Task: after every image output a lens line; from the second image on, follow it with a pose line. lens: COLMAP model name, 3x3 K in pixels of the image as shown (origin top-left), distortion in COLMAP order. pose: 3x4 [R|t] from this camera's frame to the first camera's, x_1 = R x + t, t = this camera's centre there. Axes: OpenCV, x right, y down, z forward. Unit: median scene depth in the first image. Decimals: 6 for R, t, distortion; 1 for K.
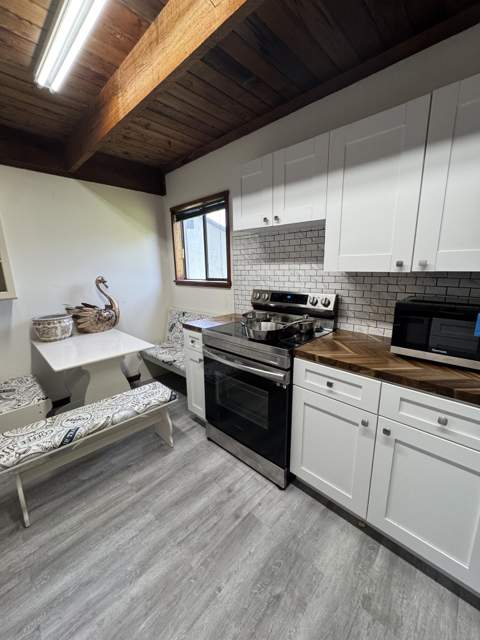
lens RADIAL K [[256.1, 0, 241.0], [0, 256.1, 319.2], [0, 0, 1]] dist [-0.000298, 0.000448]
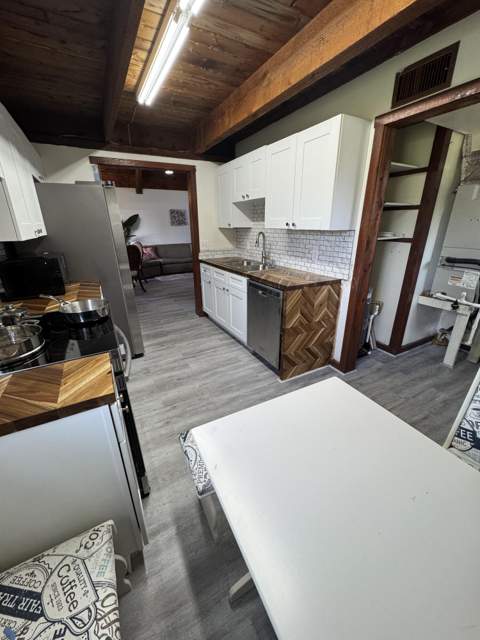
lens RADIAL K [[256.1, 0, 237.5], [0, 256.1, 320.5], [0, 0, 1]] dist [-0.000298, 0.000448]
pose [[-0.949041, -0.088334, 0.302520, -0.473423], [0.088389, 0.846783, 0.524544, -0.241063], [-0.302504, 0.524553, -0.795824, 1.118962]]
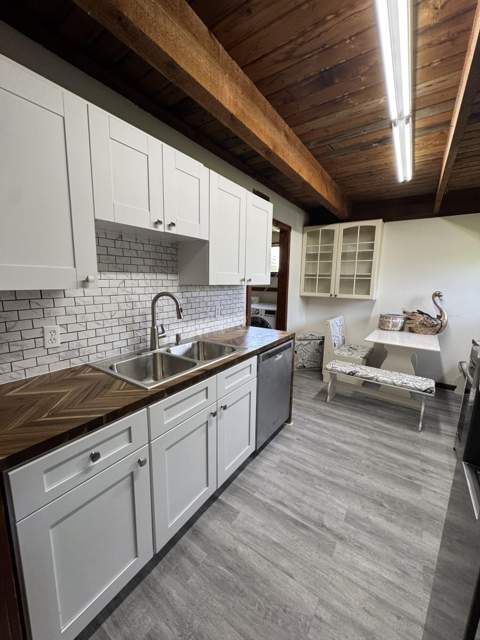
lens RADIAL K [[256.1, 0, 243.1], [0, 256.1, 318.9], [0, 0, 1]] dist [-0.000298, 0.000448]
pose [[0.164208, 0.175250, -0.970733, 0.600141], [-0.223620, 0.965085, 0.136403, 0.003381], [0.960744, 0.194677, 0.197664, -0.138502]]
